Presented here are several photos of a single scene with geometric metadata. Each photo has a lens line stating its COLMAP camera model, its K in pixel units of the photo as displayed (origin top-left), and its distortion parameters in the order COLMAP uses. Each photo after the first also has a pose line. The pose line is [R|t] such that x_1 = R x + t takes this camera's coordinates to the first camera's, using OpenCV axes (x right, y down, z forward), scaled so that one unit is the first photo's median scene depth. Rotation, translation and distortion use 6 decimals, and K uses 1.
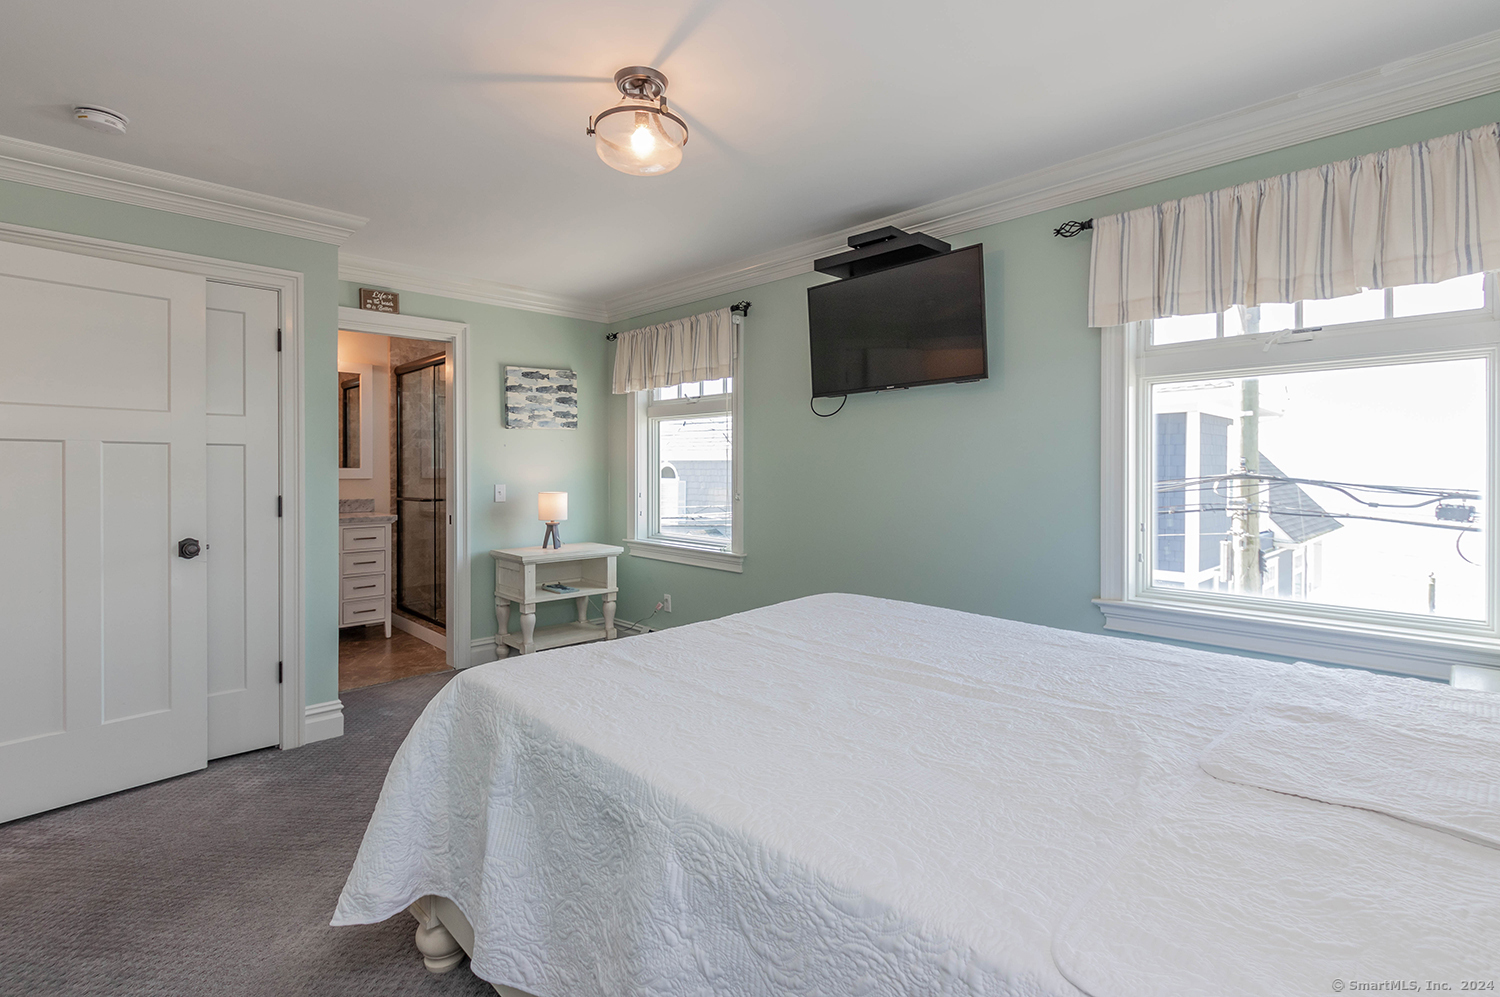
lens RADIAL K [[723.2, 0, 744.9], [0, 723.2, 497.7], [0, 0, 1]] dist [0.004138, 0.000553]
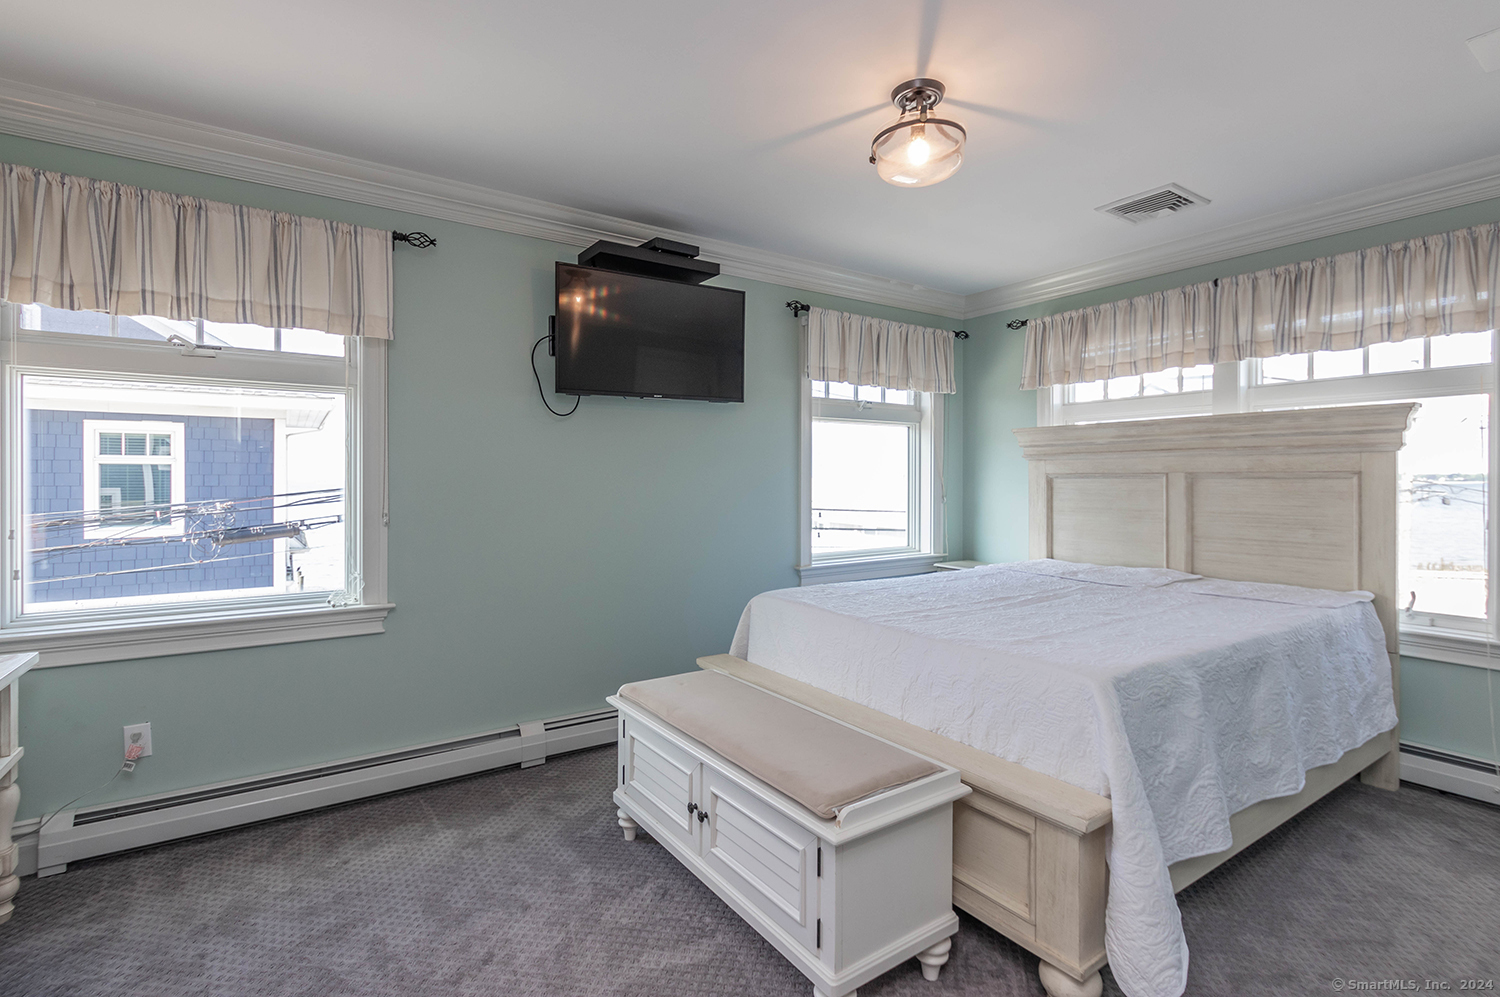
lens RADIAL K [[651.4, 0, 748.6], [0, 651.4, 481.1], [0, 0, 1]] dist [0.000427, -0.000141]
pose [[0.210087, -0.007641, 0.977653, -0.700484], [0.036829, 0.999322, -0.000104, -0.031024], [-0.976989, 0.036028, 0.210226, 0.730071]]
